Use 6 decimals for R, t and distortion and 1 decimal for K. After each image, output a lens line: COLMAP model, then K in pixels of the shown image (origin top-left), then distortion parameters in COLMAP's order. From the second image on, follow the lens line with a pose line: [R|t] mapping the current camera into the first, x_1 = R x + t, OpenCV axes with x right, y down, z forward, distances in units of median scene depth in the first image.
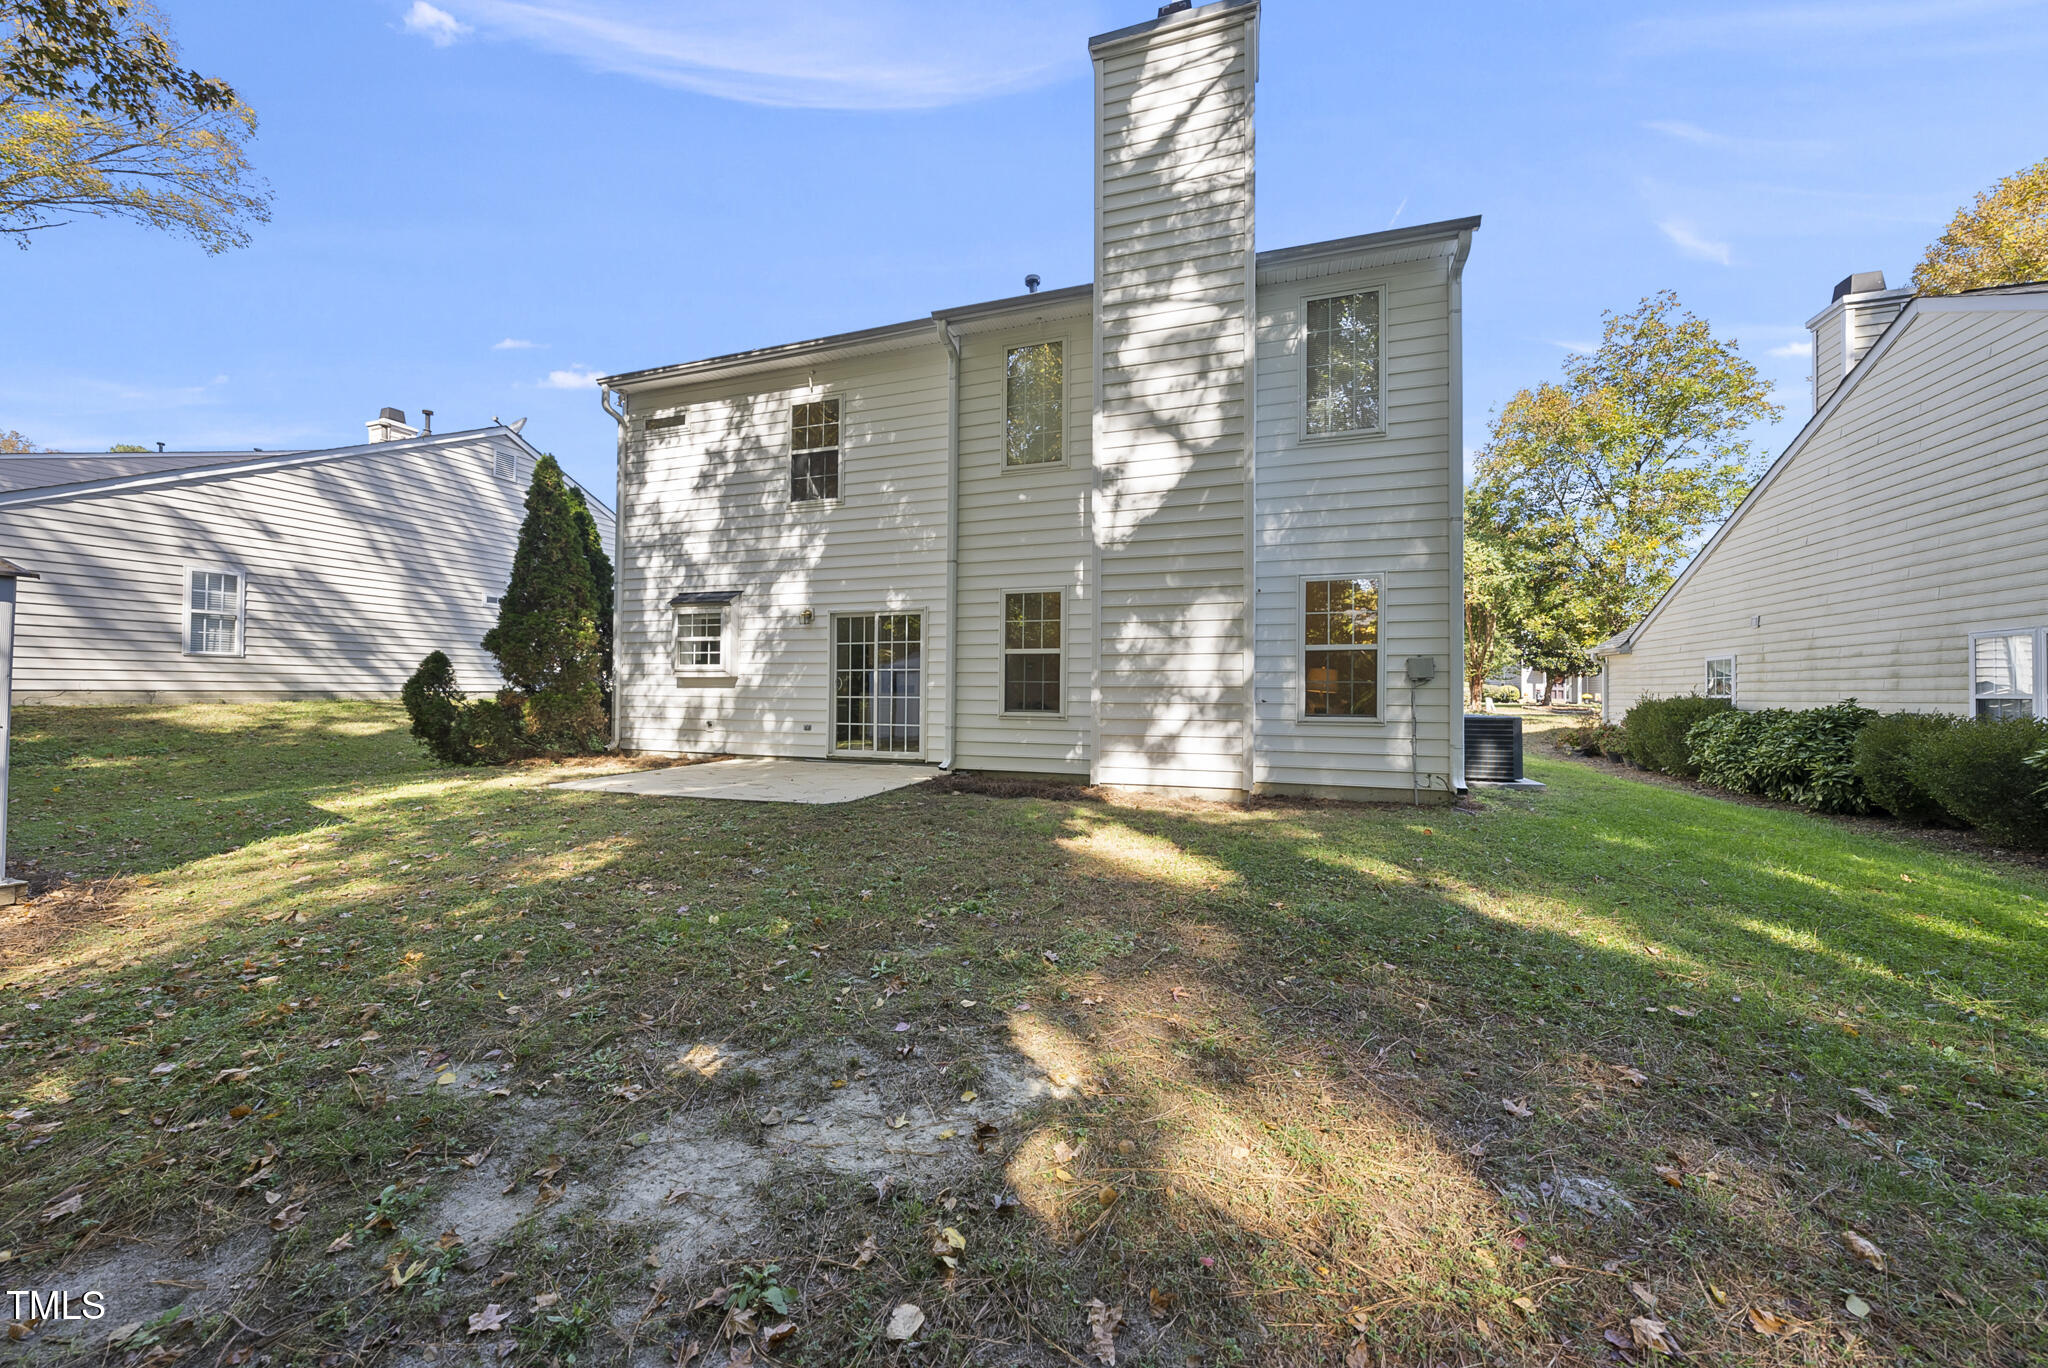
lens RADIAL K [[705.2, 0, 1023.6], [0, 705.2, 685.5], [0, 0, 1]] dist [0.000180, -0.000012]
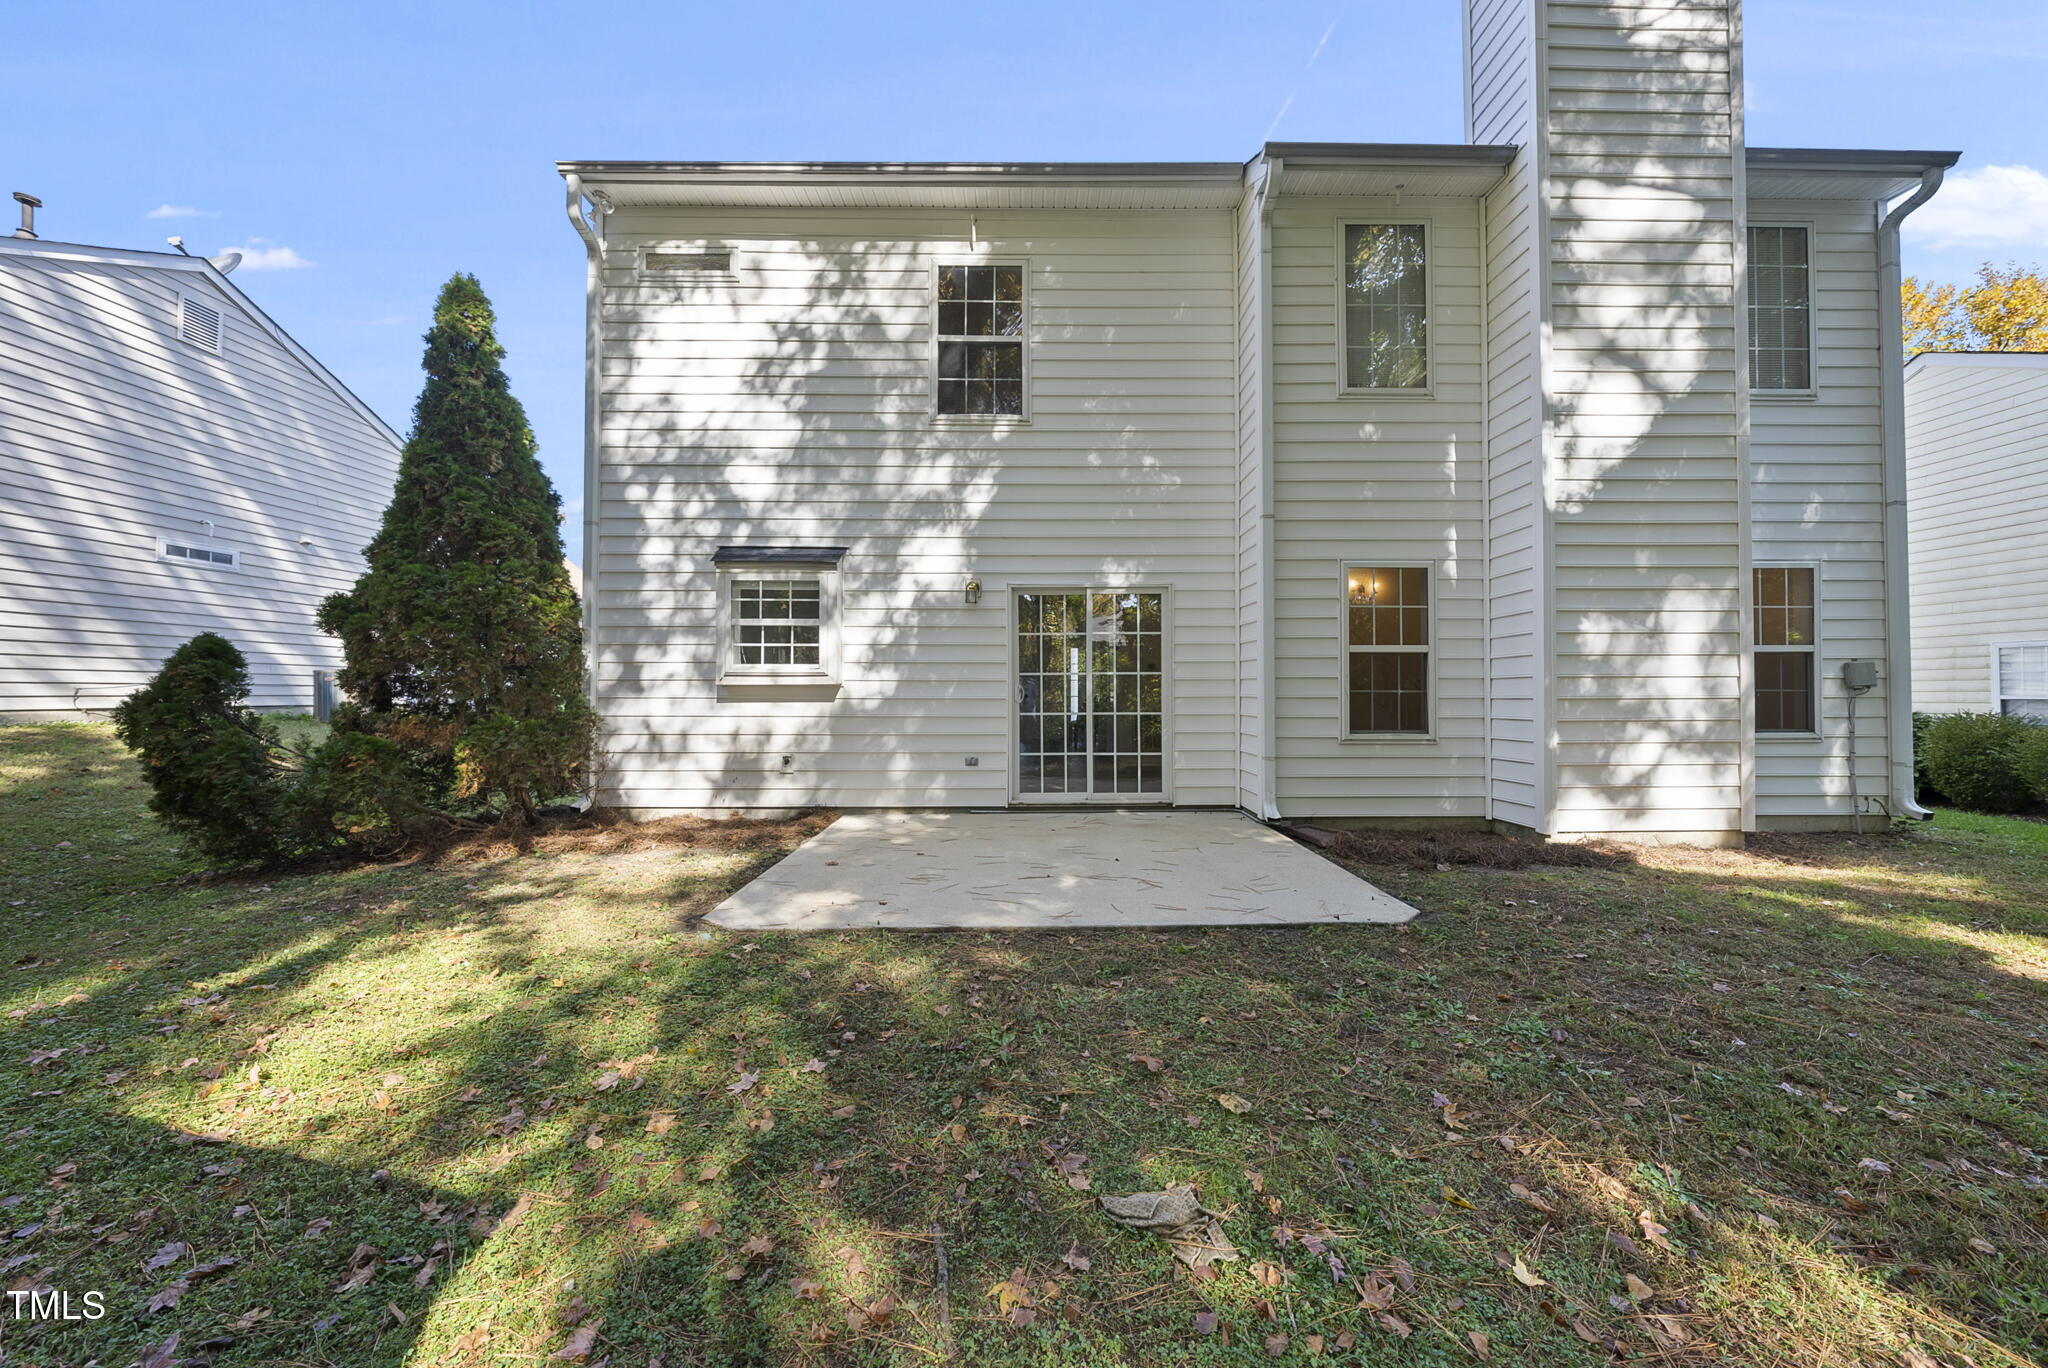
lens RADIAL K [[705.2, 0, 1032.3], [0, 705.2, 686.7], [0, 0, 1]] dist [0.000180, -0.000012]
pose [[0.943467, -0.006132, 0.331408, -0.471485], [0.005388, 0.999980, 0.003163, -0.012035], [-0.331421, -0.001199, 0.943482, 0.365059]]
